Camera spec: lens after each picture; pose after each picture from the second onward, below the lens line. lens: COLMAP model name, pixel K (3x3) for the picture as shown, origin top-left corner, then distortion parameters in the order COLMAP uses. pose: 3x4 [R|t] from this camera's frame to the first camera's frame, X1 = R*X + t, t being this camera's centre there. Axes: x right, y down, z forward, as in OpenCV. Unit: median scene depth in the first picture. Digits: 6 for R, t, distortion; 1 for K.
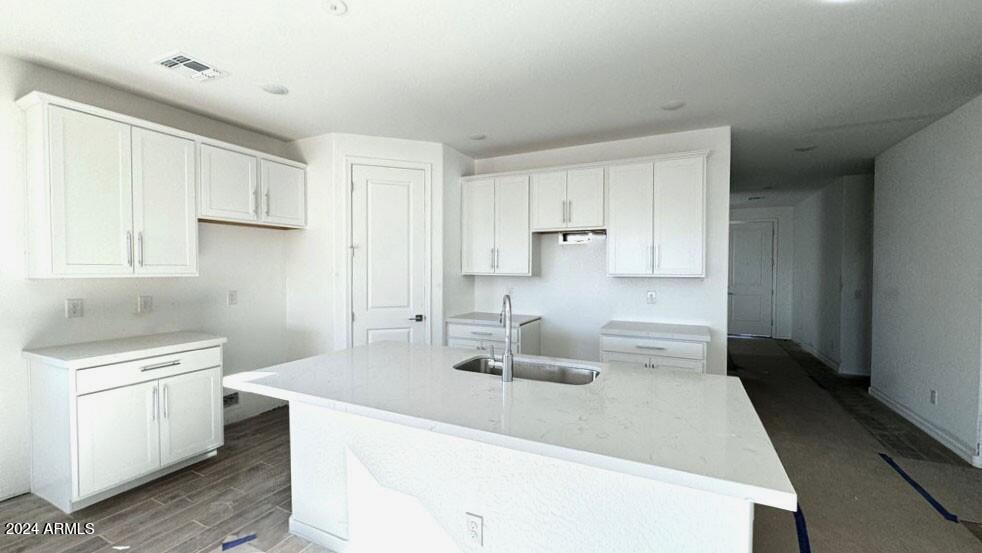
lens RADIAL K [[393.0, 0, 487.2], [0, 393.0, 275.9], [0, 0, 1]] dist [-0.001458, 0.000174]
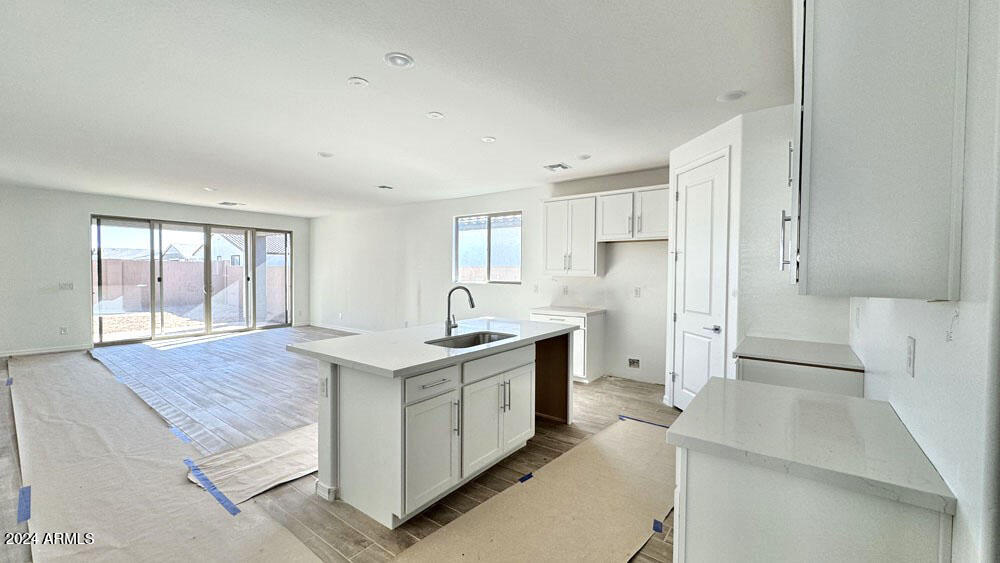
lens RADIAL K [[400.2, 0, 496.1], [0, 400.2, 280.9], [0, 0, 1]] dist [-0.001458, 0.000174]
pose [[-0.184681, 0.016704, -0.982657, 1.159022], [-0.032823, 0.999193, 0.023154, -0.005331], [0.982250, 0.036530, -0.183983, 1.007727]]
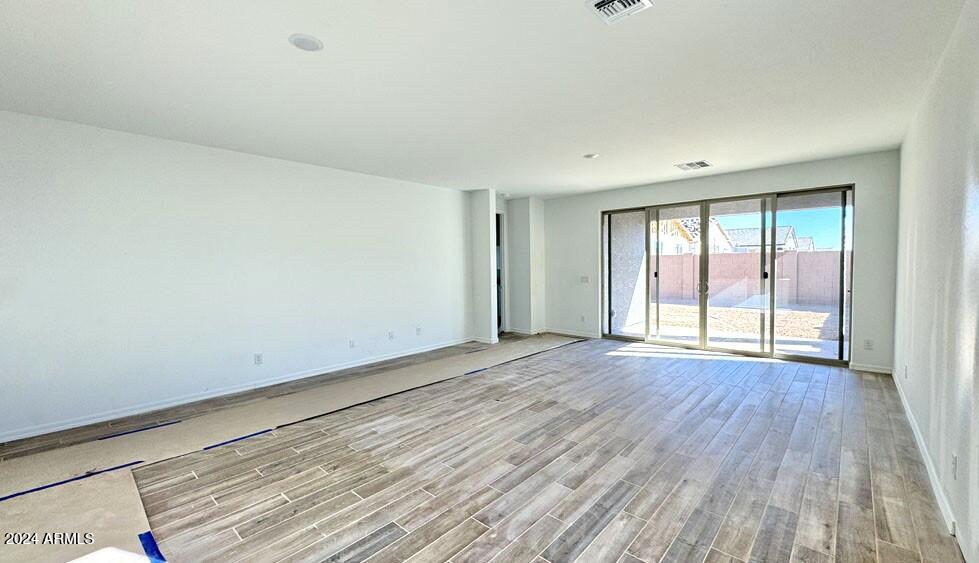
lens RADIAL K [[396.1, 0, 500.9], [0, 396.1, 281.7], [0, 0, 1]] dist [0.002037, 0.000060]
pose [[-0.966785, -0.004946, 0.255542, -0.948798], [0.013066, 0.997549, 0.068743, -0.006766], [-0.255255, 0.069798, -0.964351, 0.740943]]
